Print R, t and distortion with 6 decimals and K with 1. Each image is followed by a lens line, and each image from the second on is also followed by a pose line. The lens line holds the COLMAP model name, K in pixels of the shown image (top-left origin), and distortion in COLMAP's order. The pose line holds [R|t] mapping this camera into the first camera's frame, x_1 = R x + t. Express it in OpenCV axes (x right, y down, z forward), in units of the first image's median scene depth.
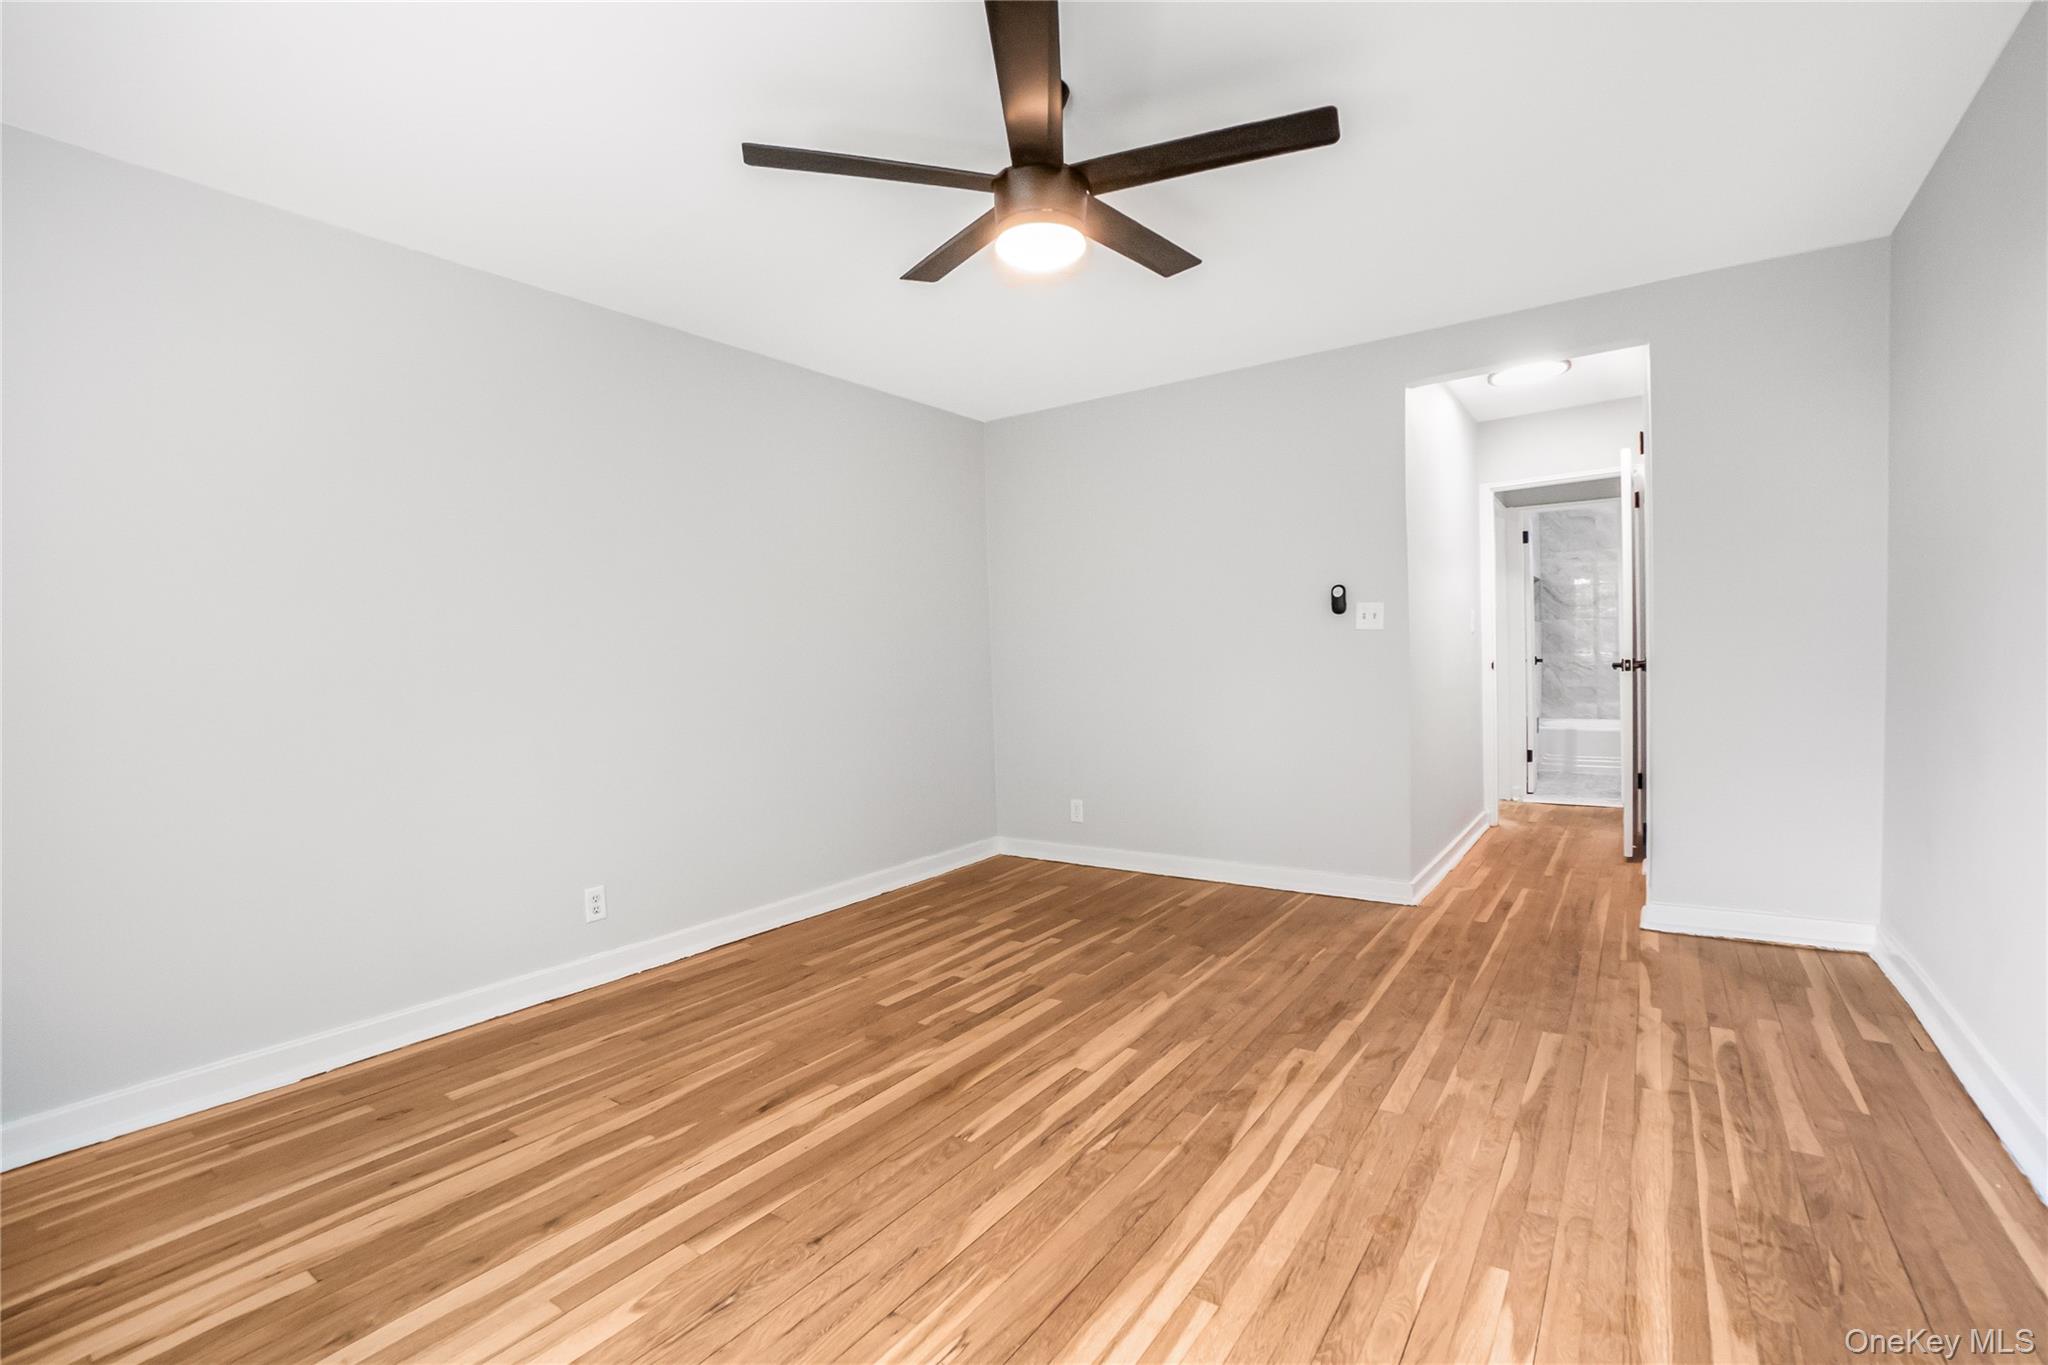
lens RADIAL K [[927.1, 0, 1008.3], [0, 927.1, 677.4], [0, 0, 1]] dist [-0.060533, 0.022245]
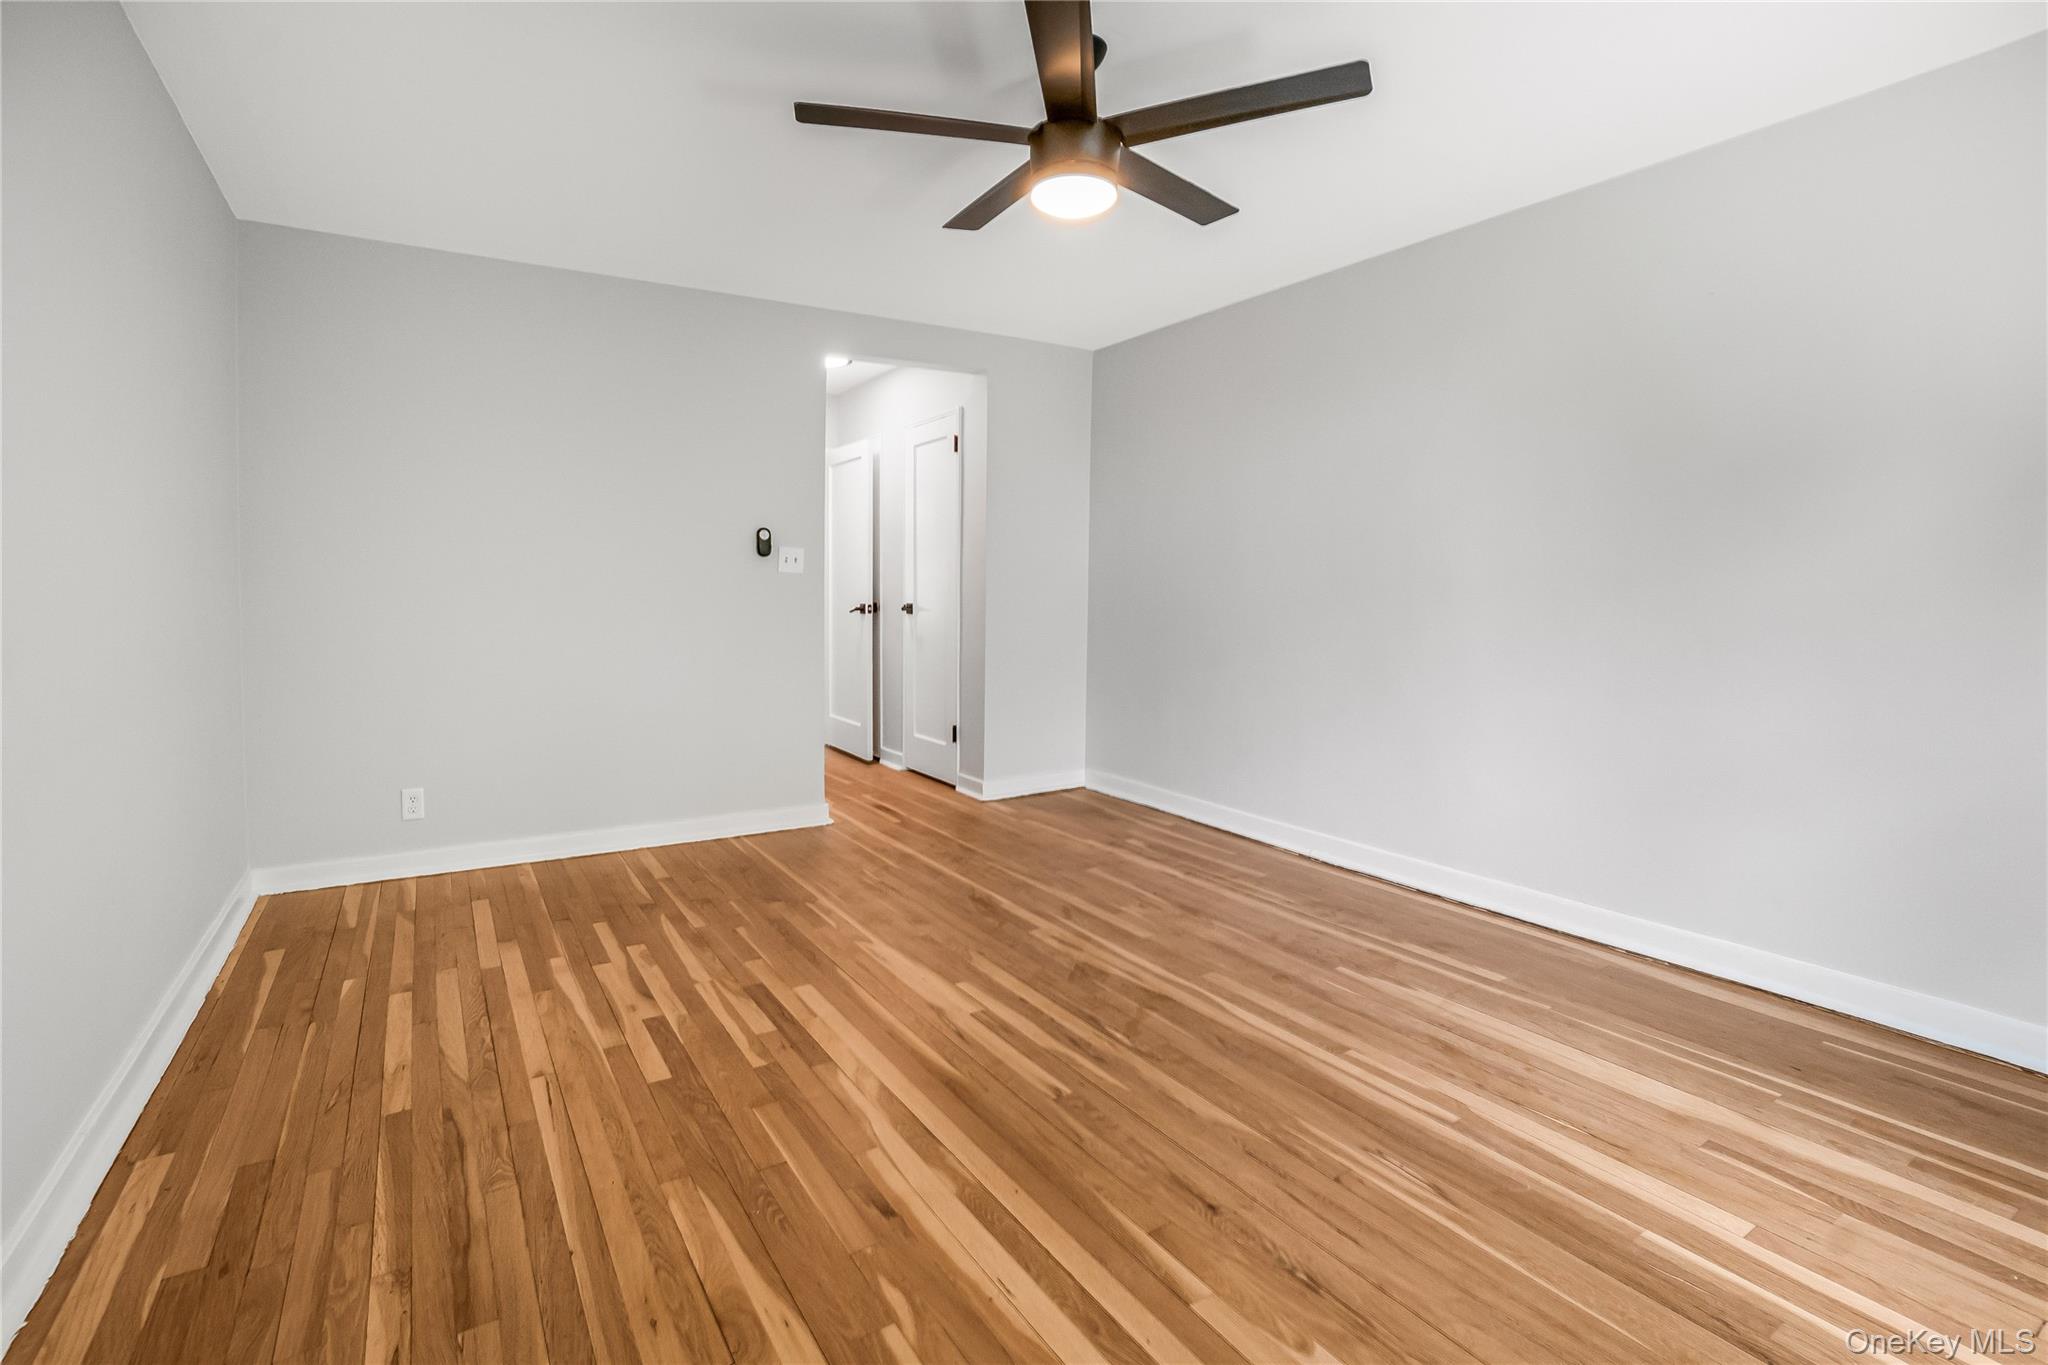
lens RADIAL K [[927.1, 0, 1008.3], [0, 927.1, 677.4], [0, 0, 1]] dist [-0.060533, 0.022245]
pose [[0.386135, -0.056458, 0.920713, -0.737605], [0.004941, 0.998237, 0.059140, 0.008245], [-0.922429, -0.018287, 0.385734, 0.547083]]
